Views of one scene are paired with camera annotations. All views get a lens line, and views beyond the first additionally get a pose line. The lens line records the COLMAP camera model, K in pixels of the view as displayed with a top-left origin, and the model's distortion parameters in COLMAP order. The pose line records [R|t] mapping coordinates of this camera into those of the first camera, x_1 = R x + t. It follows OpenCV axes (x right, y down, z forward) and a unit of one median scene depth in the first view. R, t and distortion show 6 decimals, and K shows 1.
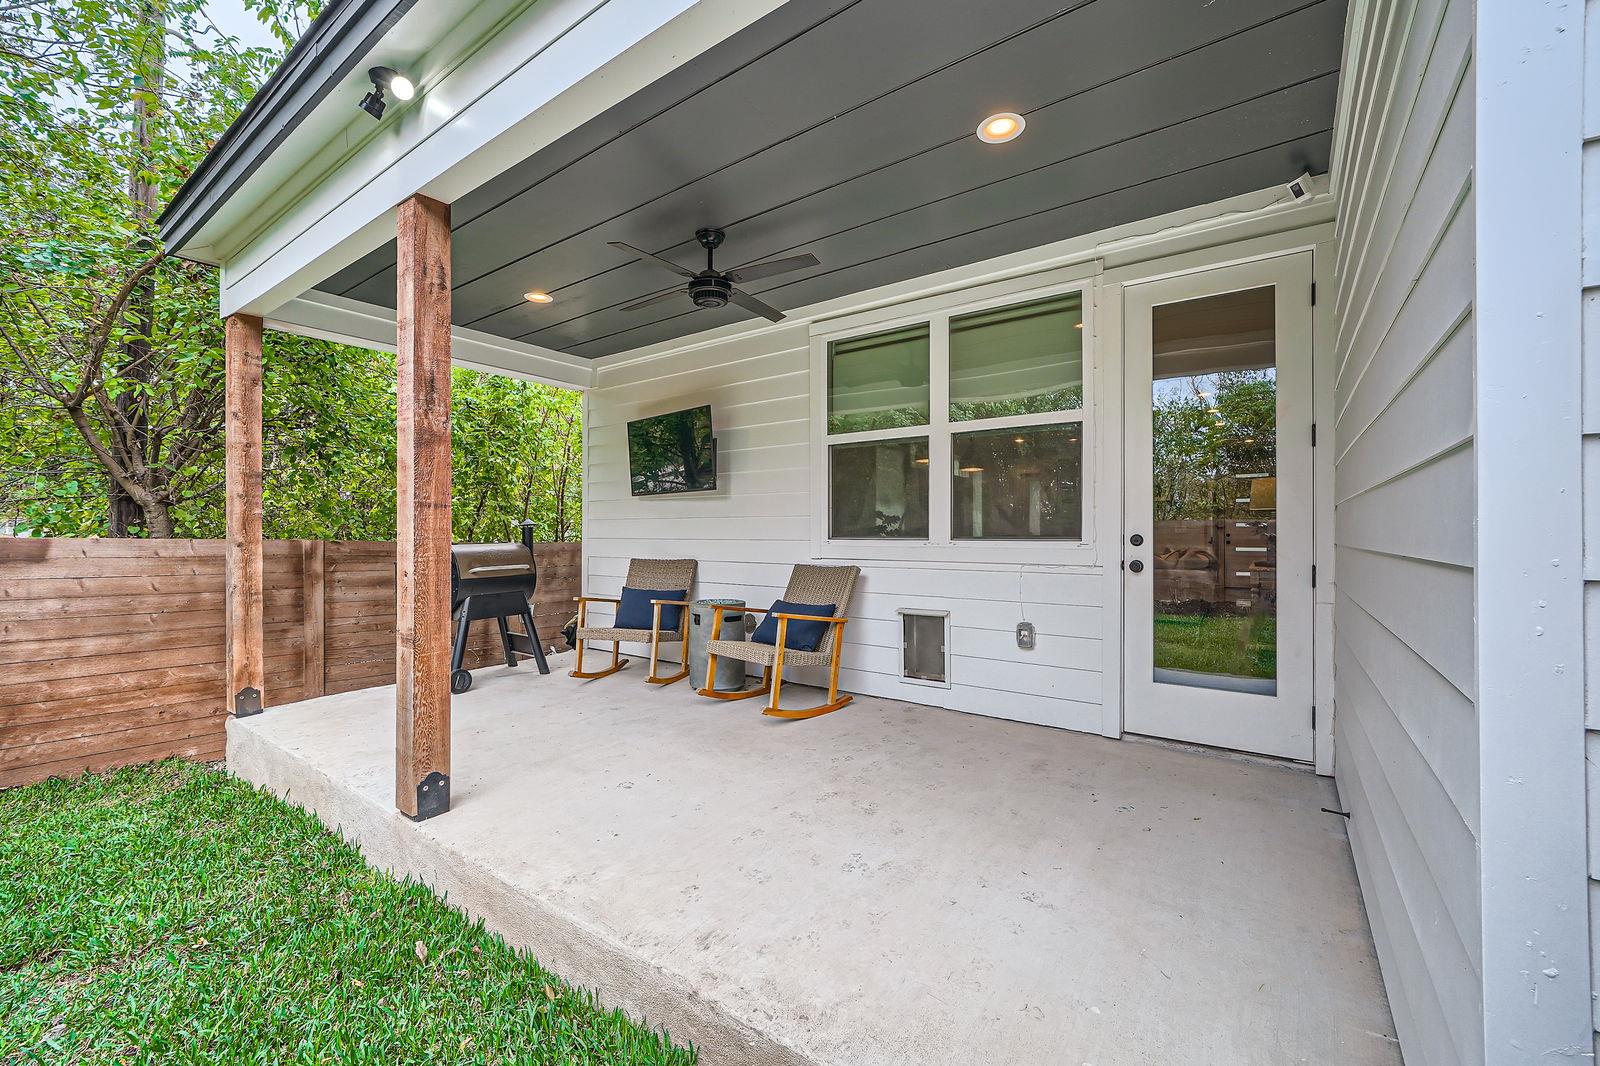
lens RADIAL K [[641.7, 0, 803.1], [0, 641.7, 537.5], [0, 0, 1]] dist [0.002656, 0.000210]
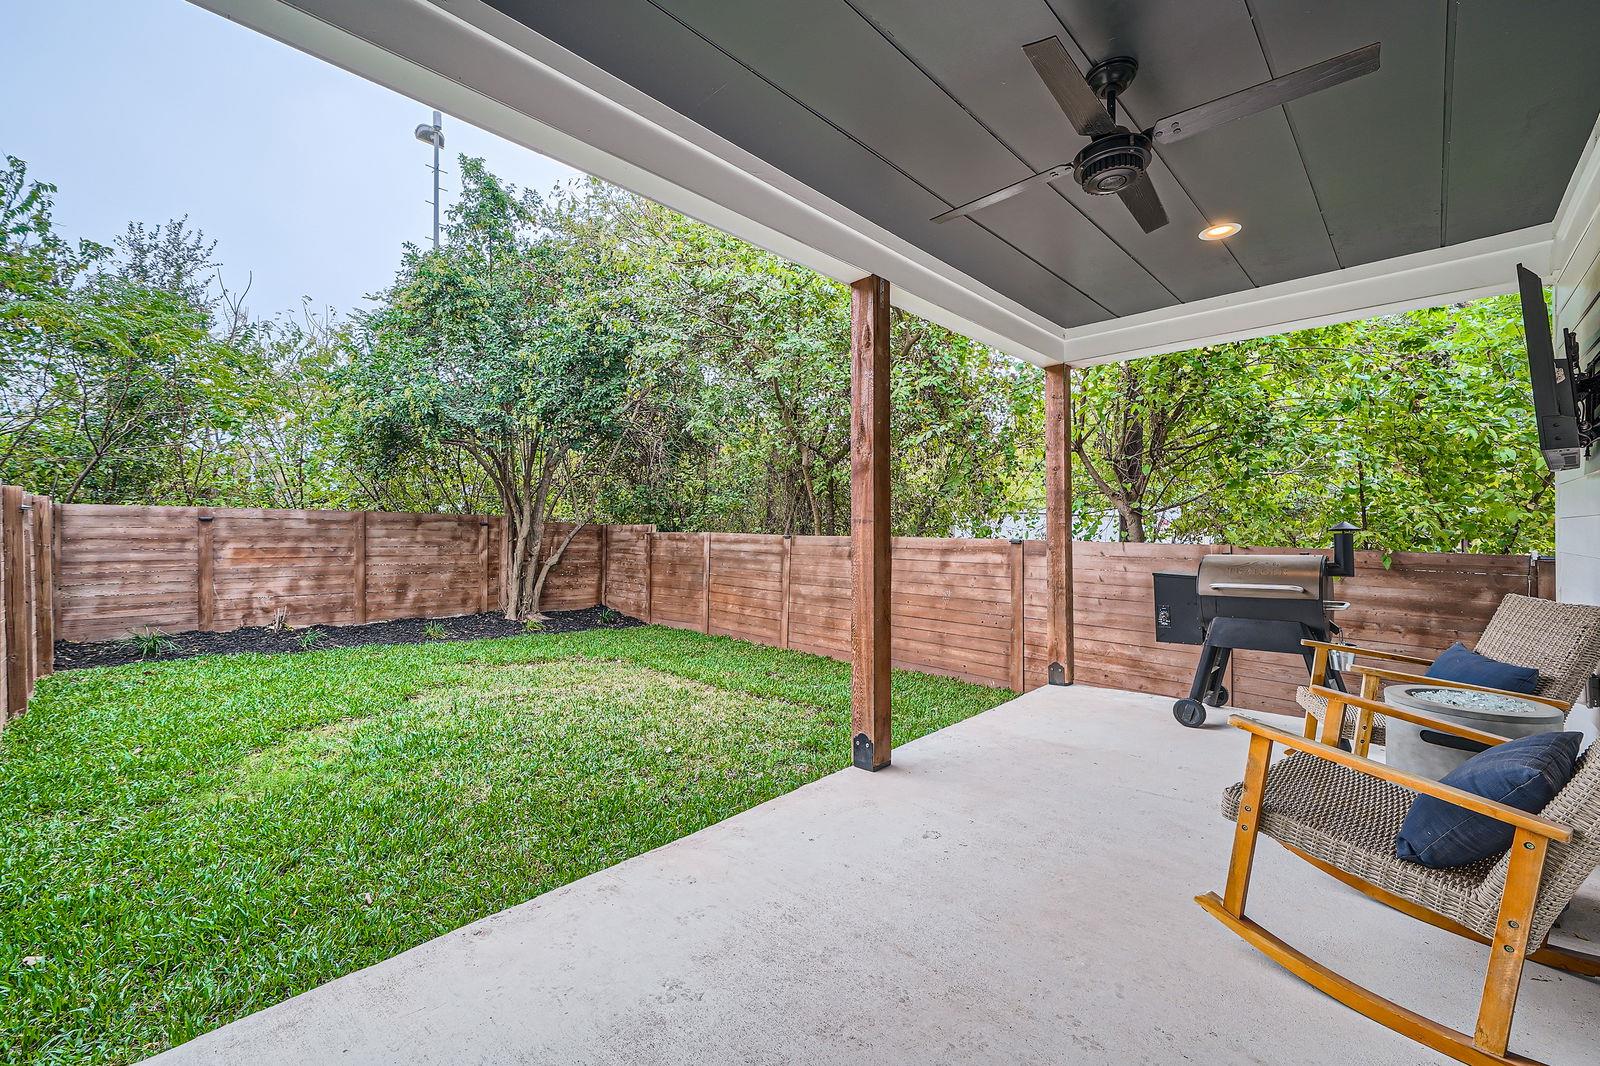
lens RADIAL K [[641.7, 0, 805.4], [0, 641.7, 529.7], [0, 0, 1]] dist [0.002656, 0.000210]
pose [[-0.143247, -0.004017, -0.989679, 0.382449], [-0.004692, 0.999983, -0.003379, -0.016215], [0.989676, 0.004160, -0.143264, 0.594305]]
